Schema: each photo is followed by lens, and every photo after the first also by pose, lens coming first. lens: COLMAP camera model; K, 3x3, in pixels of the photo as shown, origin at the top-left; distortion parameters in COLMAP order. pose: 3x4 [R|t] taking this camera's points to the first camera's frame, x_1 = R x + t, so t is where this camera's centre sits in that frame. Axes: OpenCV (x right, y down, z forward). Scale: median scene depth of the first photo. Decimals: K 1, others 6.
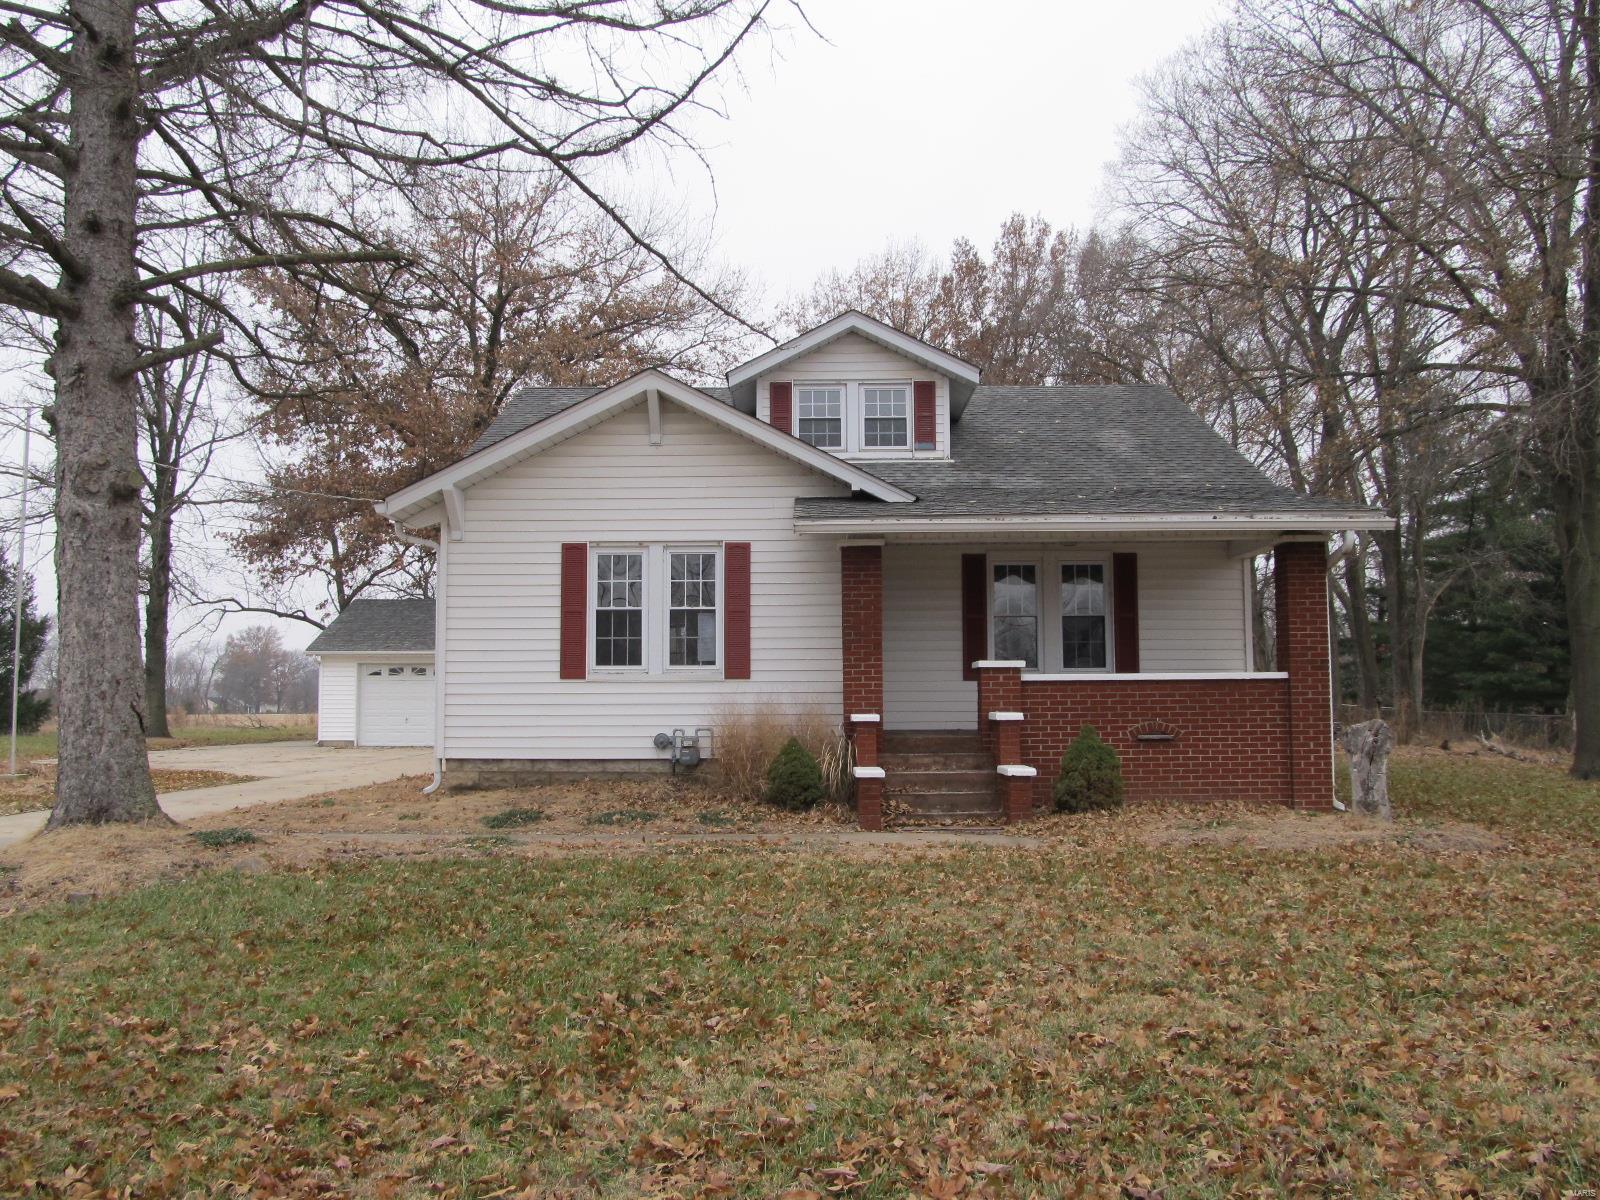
lens RADIAL K [[1294.9, 0, 800.0], [0, 1294.9, 600.0], [0, 0, 1]] dist [-0.036409, 0.000173]
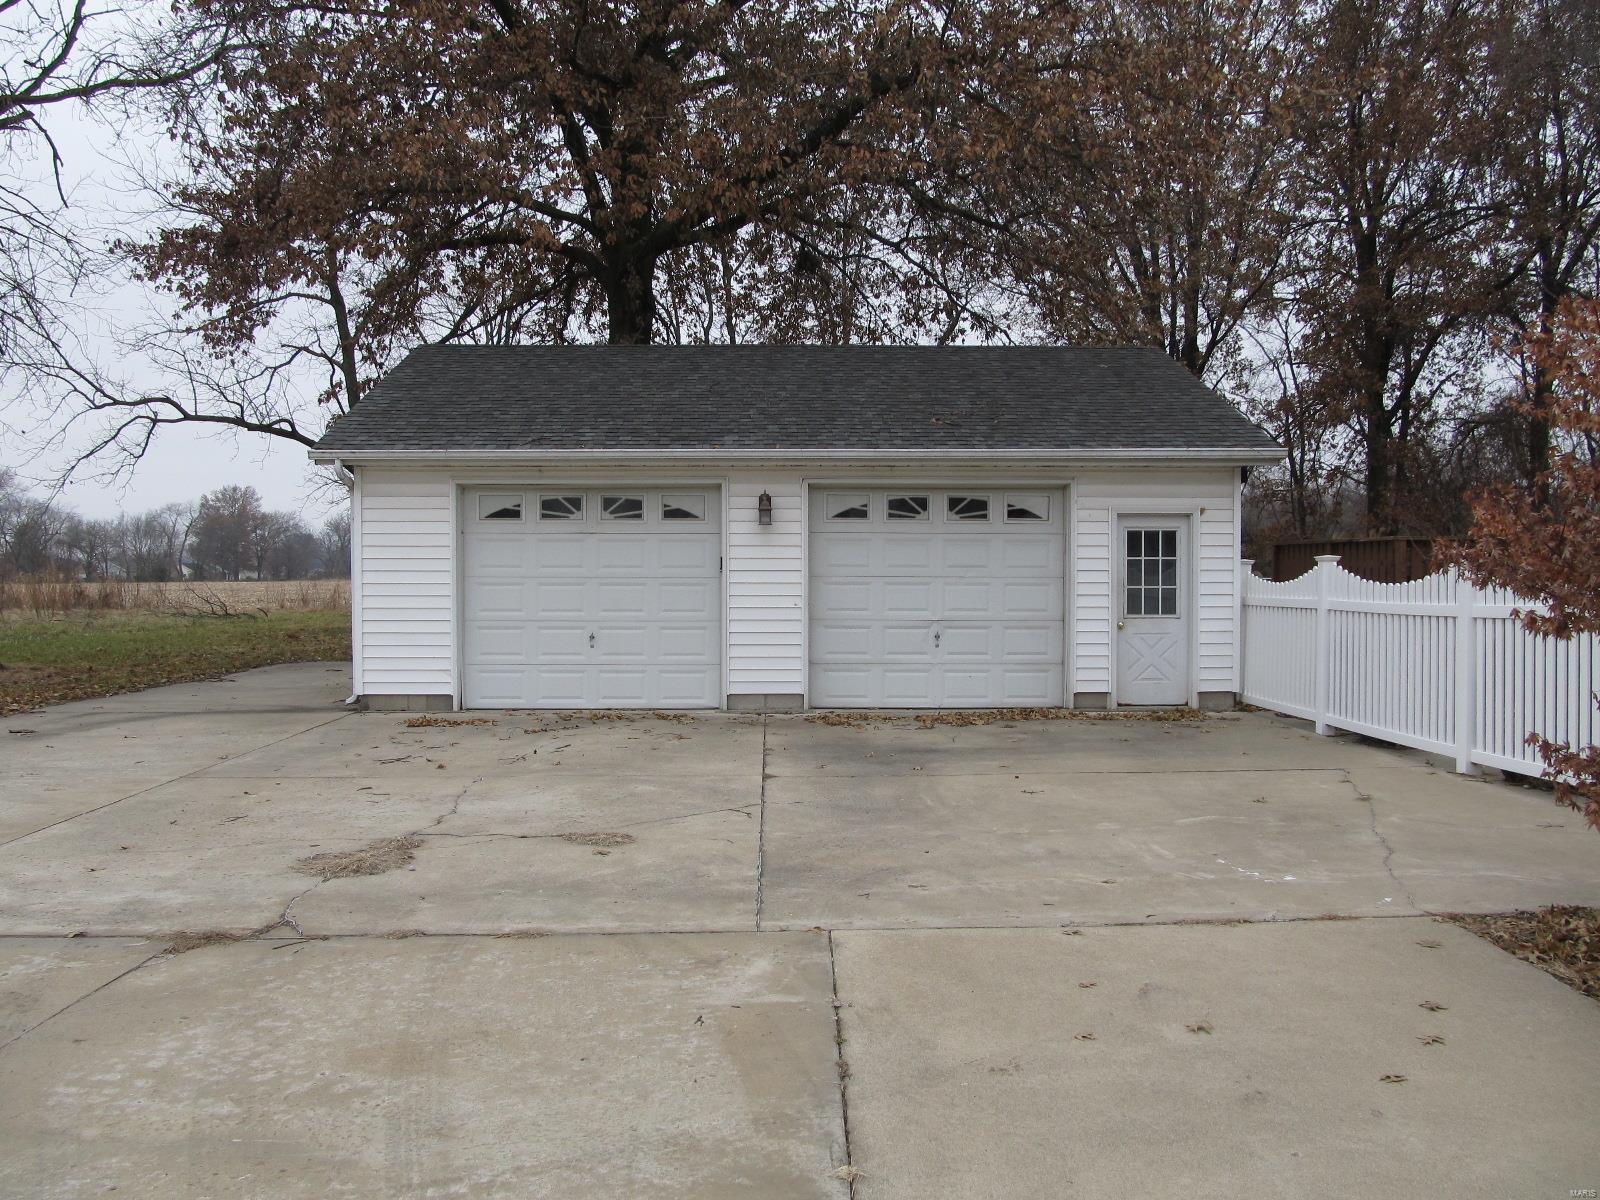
lens RADIAL K [[1294.9, 0, 800.0], [0, 1294.9, 600.0], [0, 0, 1]] dist [-0.036409, 0.000173]
pose [[0.999891, 0.005554, 0.013678, -0.163895], [-0.006921, 0.994761, 0.101991, 0.028489], [-0.013039, -0.102075, 0.994691, 0.413137]]
